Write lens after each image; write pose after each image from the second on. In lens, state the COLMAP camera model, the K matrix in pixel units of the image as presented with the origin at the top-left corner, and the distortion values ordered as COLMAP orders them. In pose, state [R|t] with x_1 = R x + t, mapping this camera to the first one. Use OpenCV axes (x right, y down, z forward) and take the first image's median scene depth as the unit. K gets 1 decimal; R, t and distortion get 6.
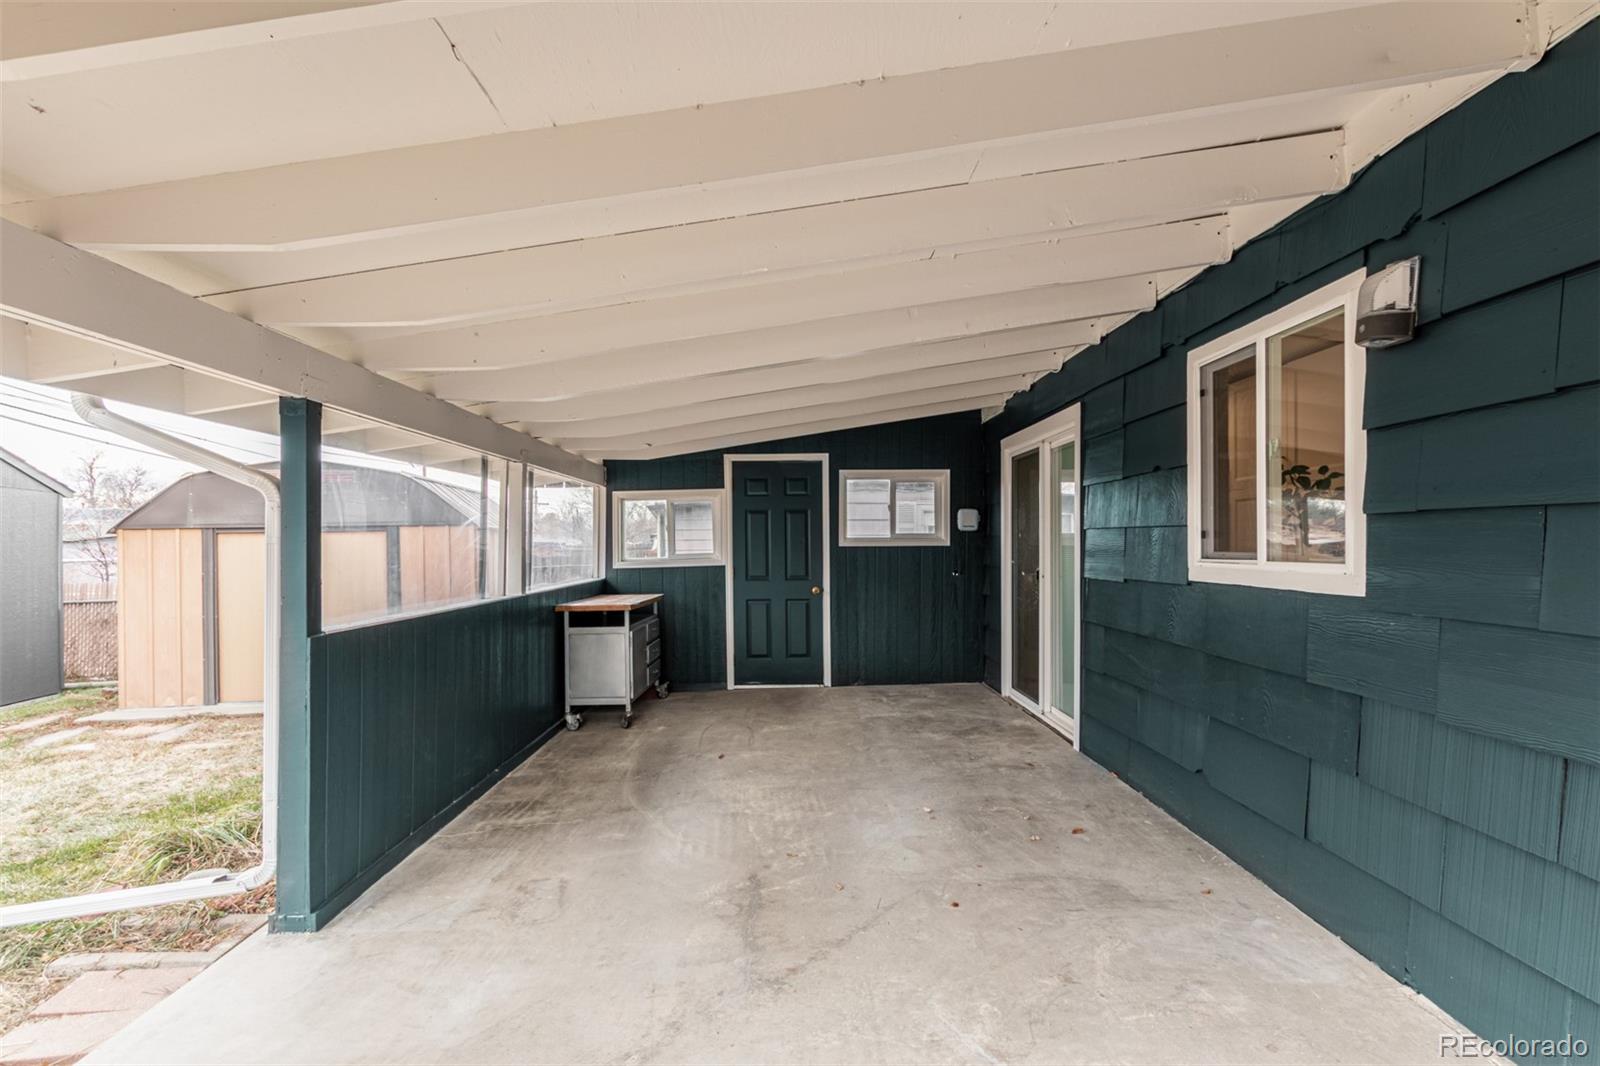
lens RADIAL K [[733.9, 0, 801.9], [0, 733.9, 538.8], [0, 0, 1]] dist [0.008248, -0.001878]
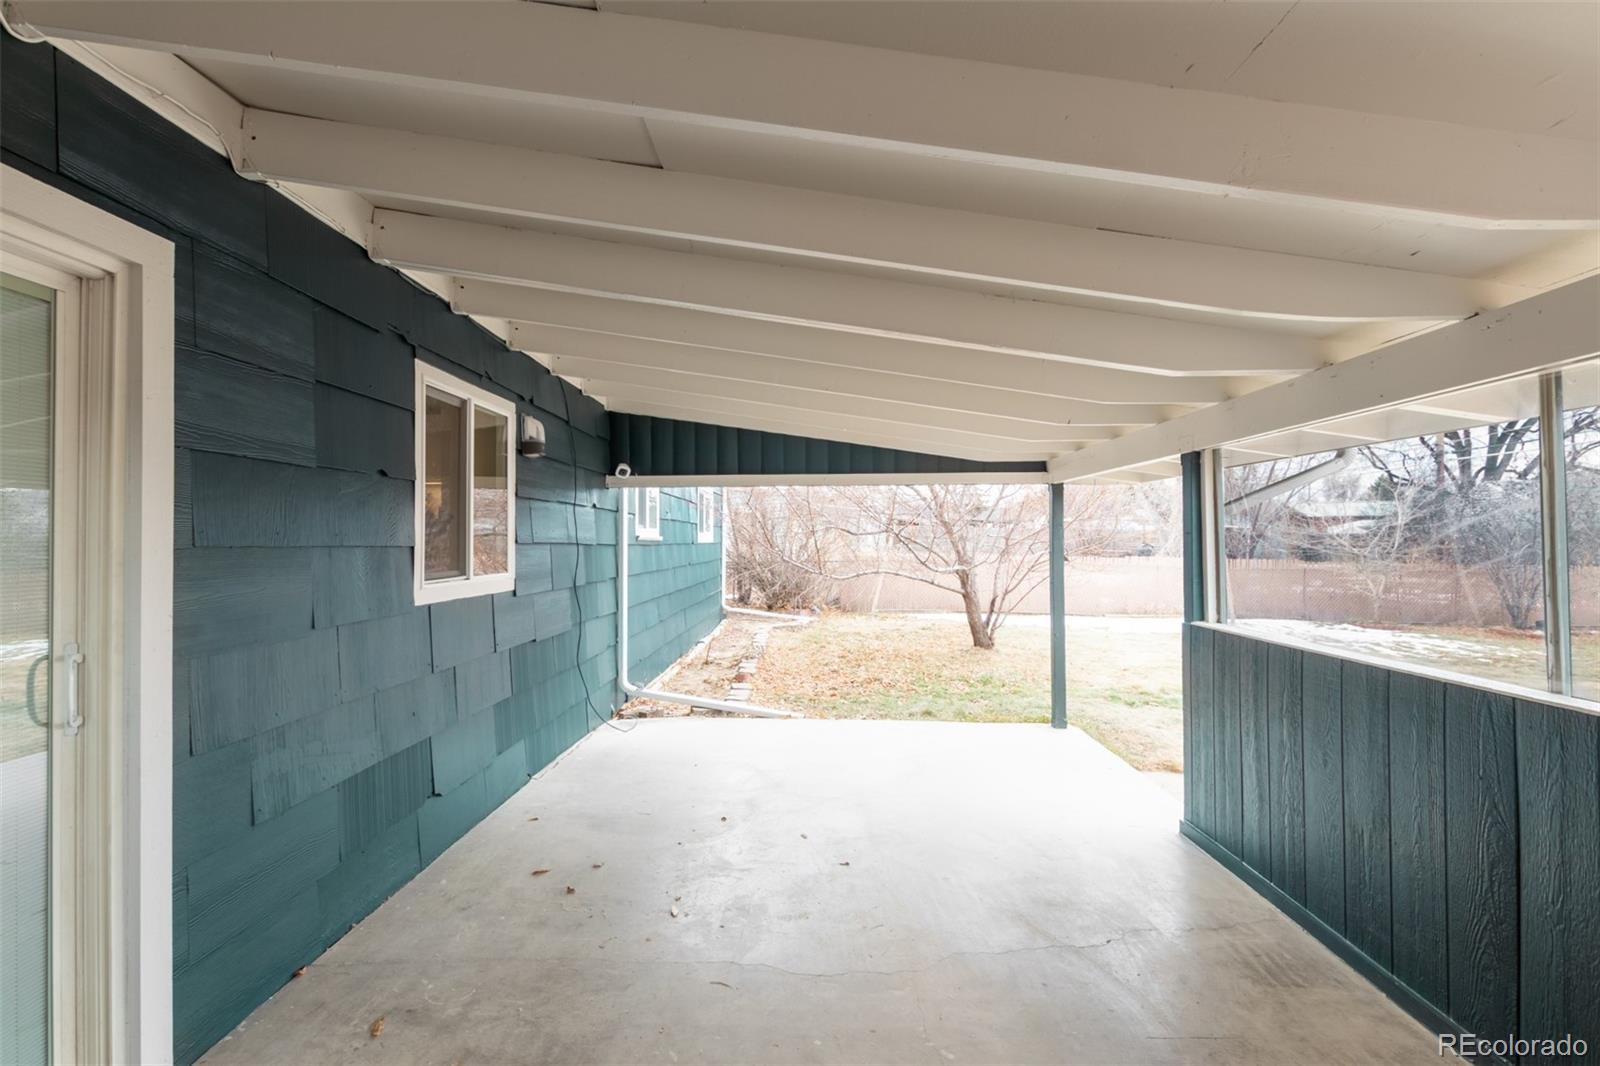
lens RADIAL K [[733.9, 0, 799.4], [0, 733.9, 531.5], [0, 0, 1]] dist [0.008248, -0.001878]
pose [[-0.999208, 0.008738, 0.038815, 0.005134], [0.008241, 0.999882, -0.012946, -0.017504], [-0.038923, -0.012615, -0.999163, 1.685789]]
